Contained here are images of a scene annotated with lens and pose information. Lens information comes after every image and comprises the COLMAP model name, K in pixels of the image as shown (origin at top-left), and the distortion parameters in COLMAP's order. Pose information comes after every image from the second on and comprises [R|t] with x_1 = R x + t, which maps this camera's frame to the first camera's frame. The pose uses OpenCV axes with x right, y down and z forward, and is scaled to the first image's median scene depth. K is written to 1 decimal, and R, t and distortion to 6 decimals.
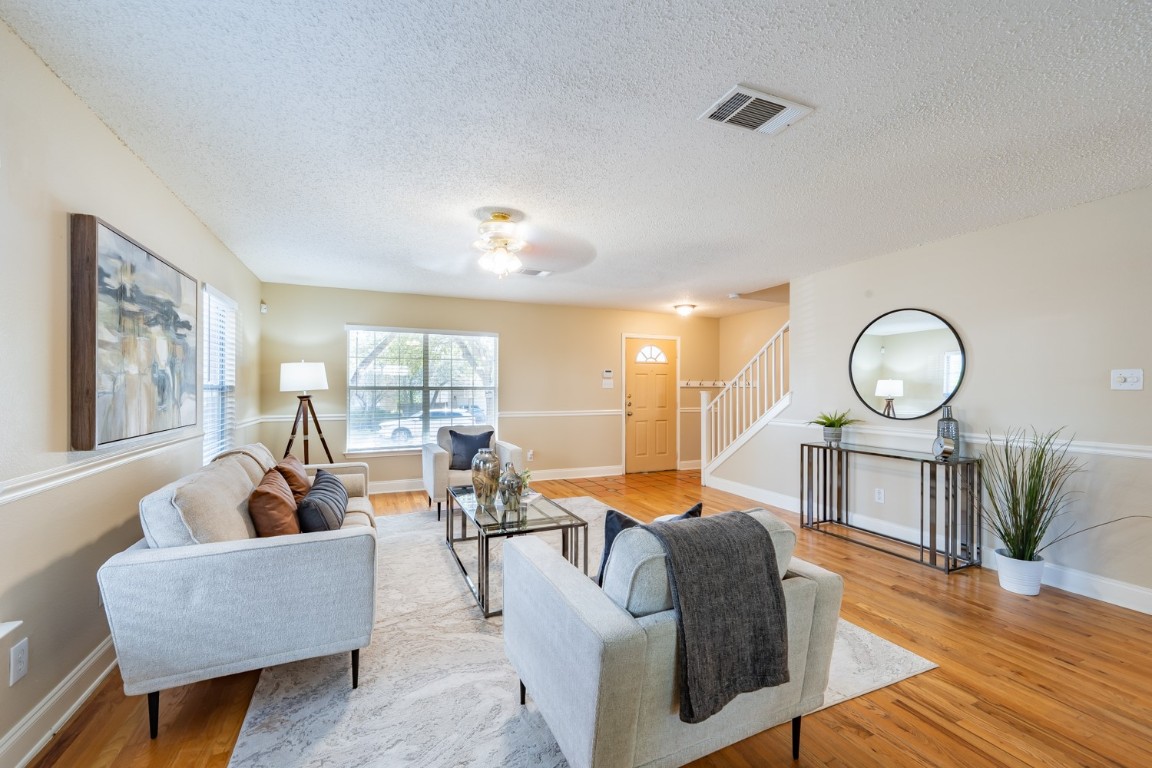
lens RADIAL K [[478.3, 0, 576.5], [0, 478.3, 387.3], [0, 0, 1]] dist [-0.001379, -0.000009]
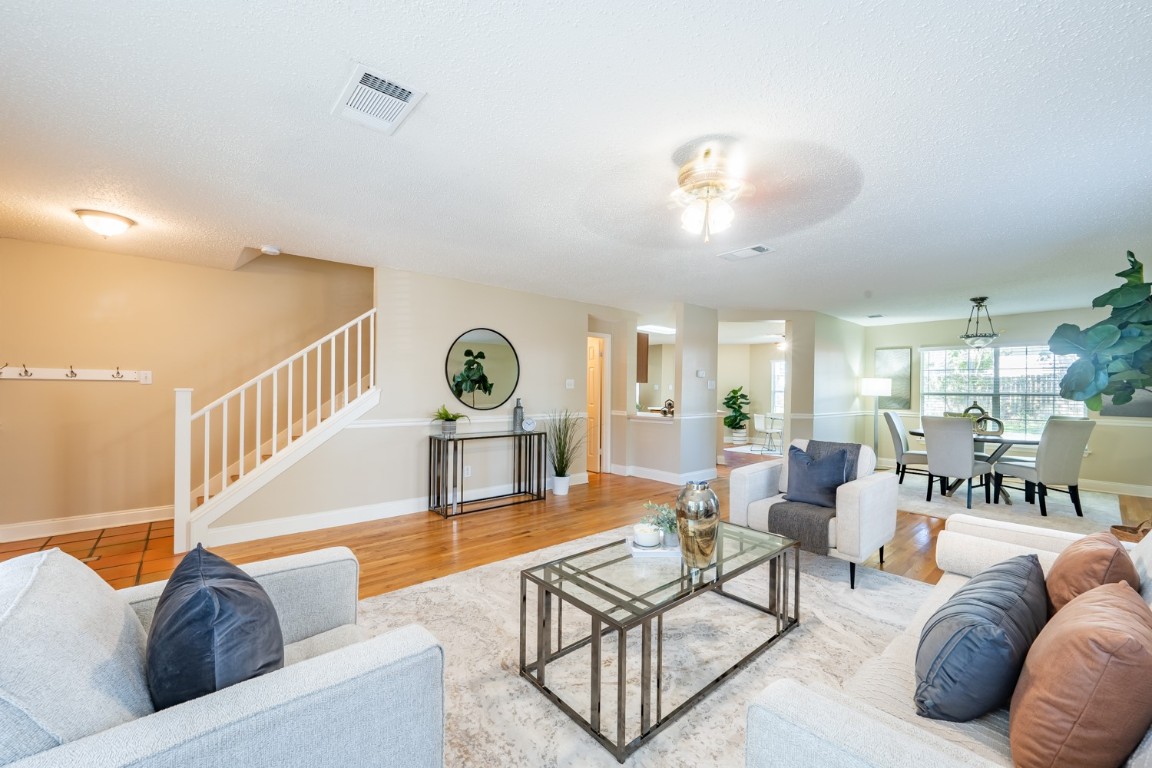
lens RADIAL K [[451.4, 0, 580.2], [0, 451.4, 386.9], [0, 0, 1]] dist [-0.001659, 0.000607]
pose [[-0.302281, -0.009347, 0.953173, -0.694478], [-0.014909, 0.999876, 0.005077, -0.009953], [-0.953102, -0.012677, -0.302383, 1.251971]]
